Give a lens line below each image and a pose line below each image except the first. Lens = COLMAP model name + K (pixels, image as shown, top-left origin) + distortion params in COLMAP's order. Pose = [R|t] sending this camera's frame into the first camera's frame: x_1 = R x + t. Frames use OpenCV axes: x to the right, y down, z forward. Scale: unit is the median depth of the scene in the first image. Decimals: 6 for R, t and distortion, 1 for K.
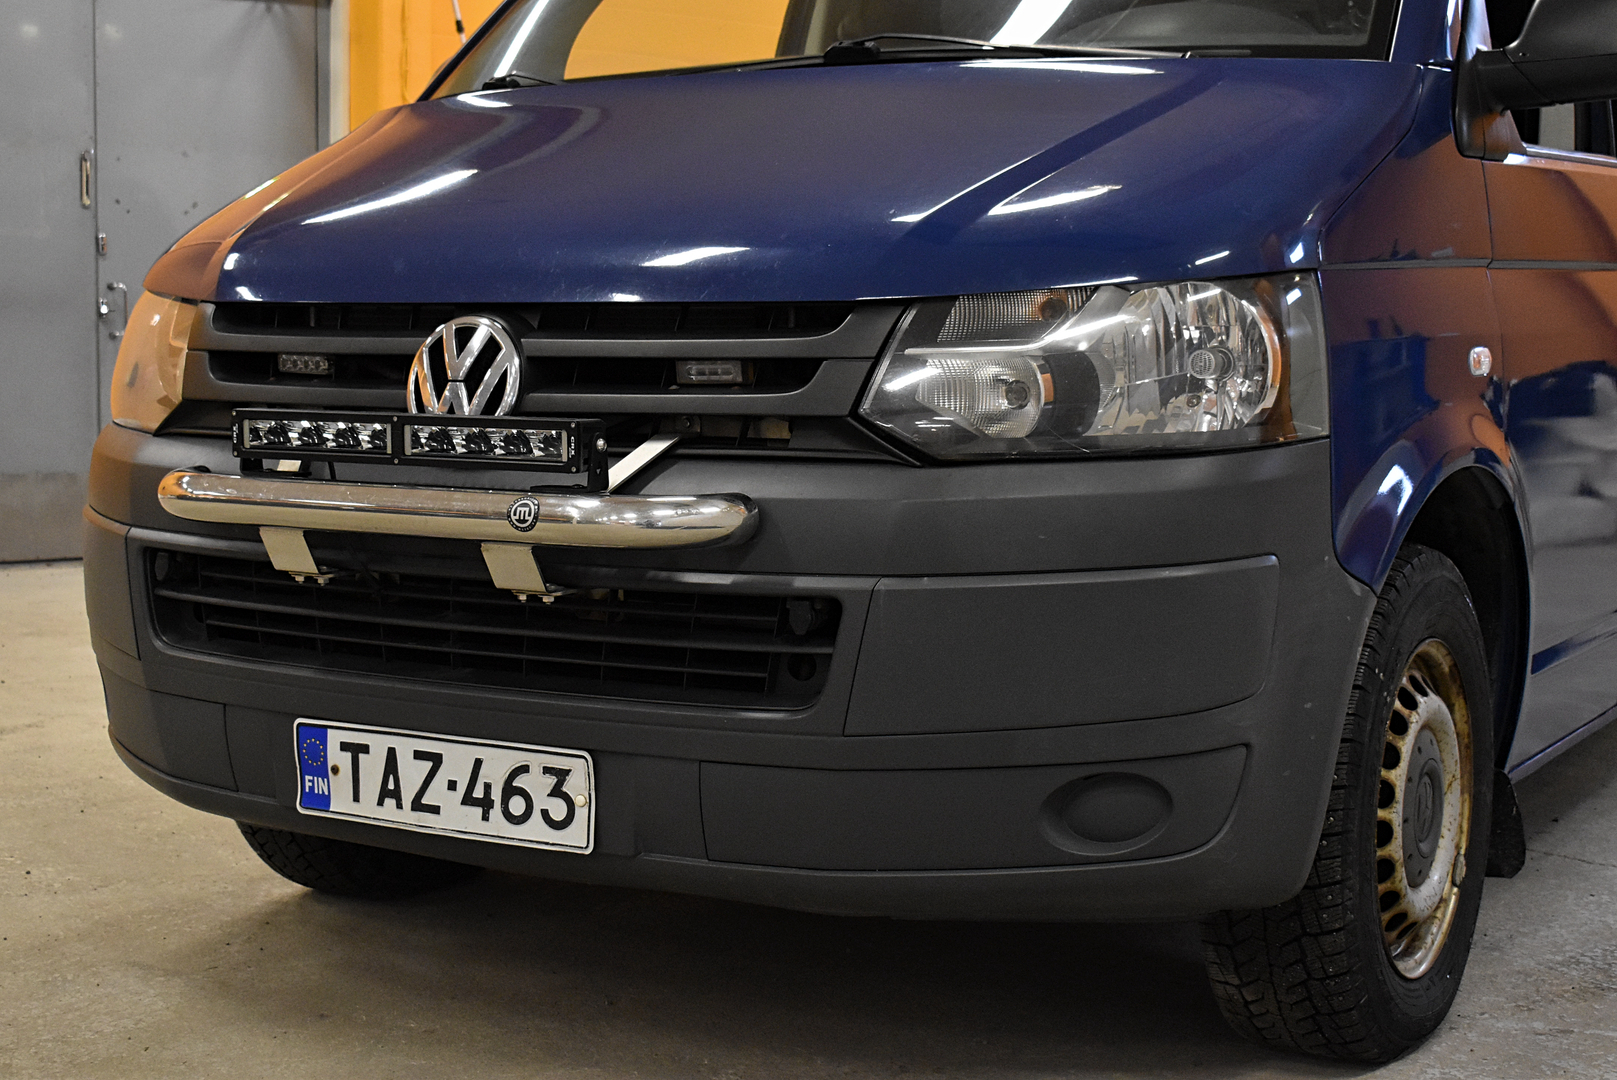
lens RADIAL K [[2279.5, 0, 792.6], [0, 2279.5, 551.4], [0, 0, 1]] dist [-0.020204, 0.000000]
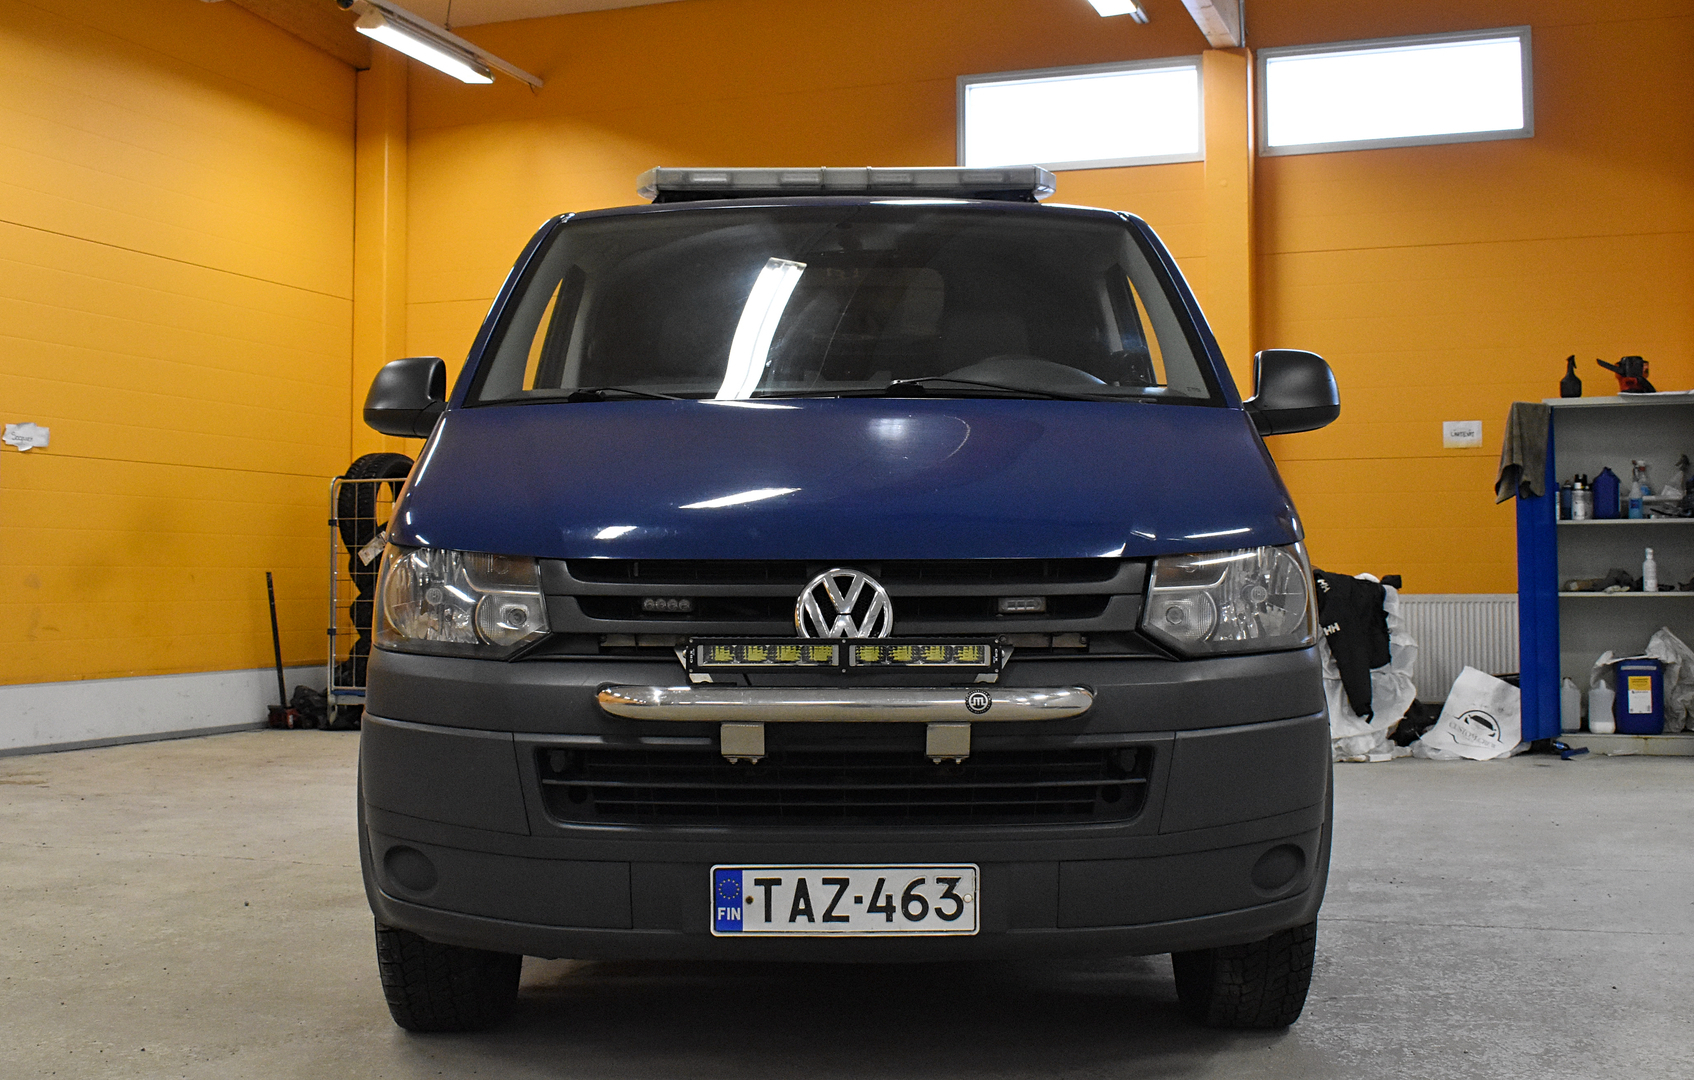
lens RADIAL K [[1897.1, 0, 839.8], [0, 1897.1, 544.2], [0, 0, 1]] dist [-0.051517, 0.000000]
pose [[0.864293, -0.000943, 0.502987, -0.751752], [0.055566, 0.994057, -0.093616, -0.007234], [-0.499909, 0.108860, 0.859209, -0.027060]]
